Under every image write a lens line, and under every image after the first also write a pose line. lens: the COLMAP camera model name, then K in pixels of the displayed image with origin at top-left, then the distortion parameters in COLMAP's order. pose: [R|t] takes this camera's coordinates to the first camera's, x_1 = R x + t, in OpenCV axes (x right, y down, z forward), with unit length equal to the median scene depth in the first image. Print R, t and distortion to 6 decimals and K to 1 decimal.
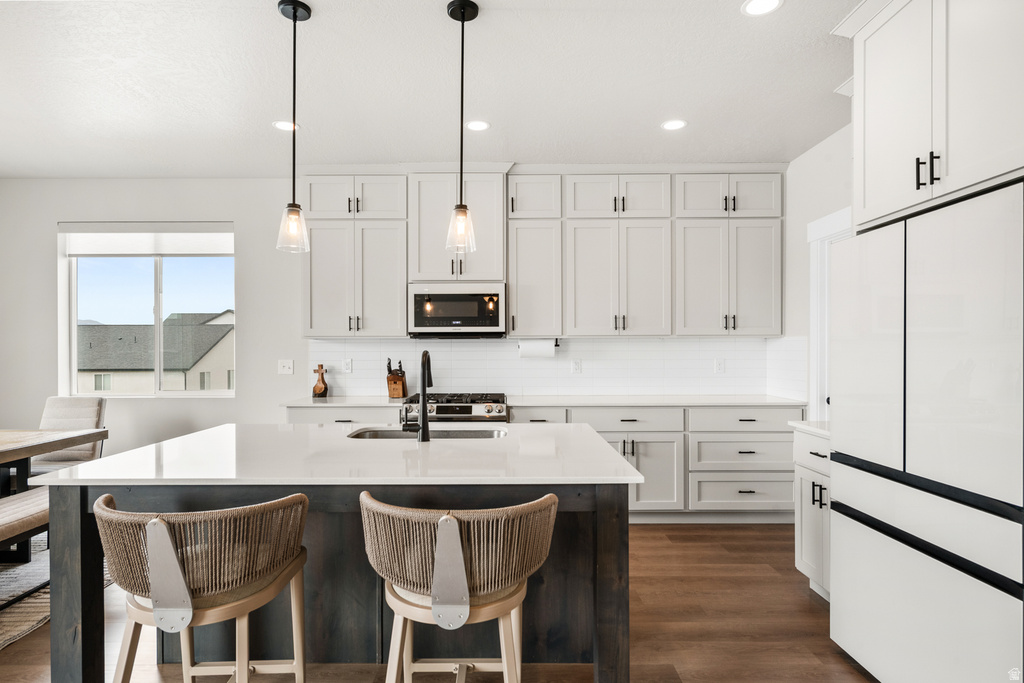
lens RADIAL K [[556.4, 0, 511.9], [0, 556.4, 352.2], [0, 0, 1]] dist [0.019243, 0.000190]
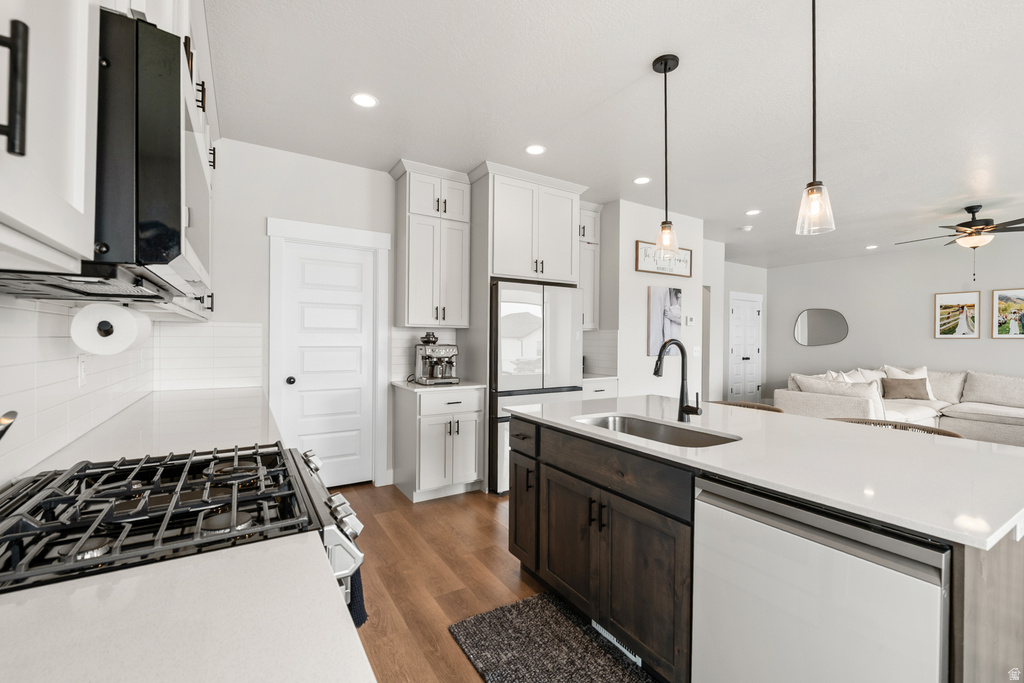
lens RADIAL K [[441.4, 0, 512.0], [0, 441.4, 341.5], [0, 0, 1]] dist [0.001392, 0.000070]
pose [[-0.525095, -0.009192, 0.850994, -0.404769], [-0.004969, 0.999958, 0.007735, -0.003036], [-0.851029, -0.000167, -0.525118, 0.985409]]
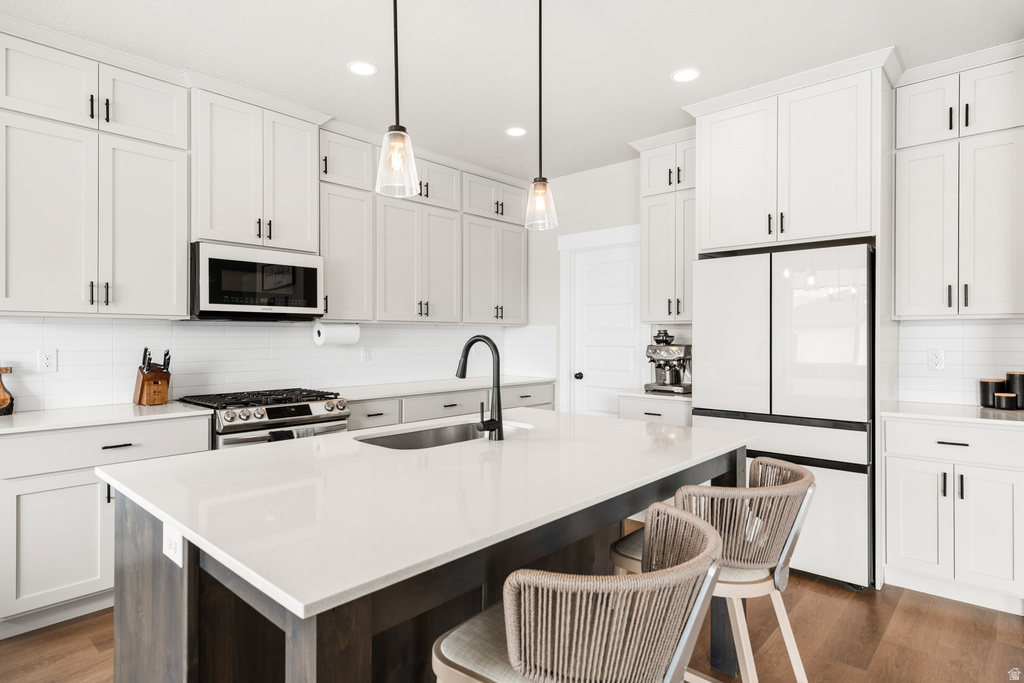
lens RADIAL K [[549.6, 0, 512.0], [0, 549.6, 341.5], [0, 0, 1]] dist [0.000226, 0.000201]
pose [[0.678602, -0.004390, 0.734493, -0.427343], [0.000462, 0.999984, 0.005550, 0.000201], [-0.734506, -0.003427, 0.678594, 0.223144]]
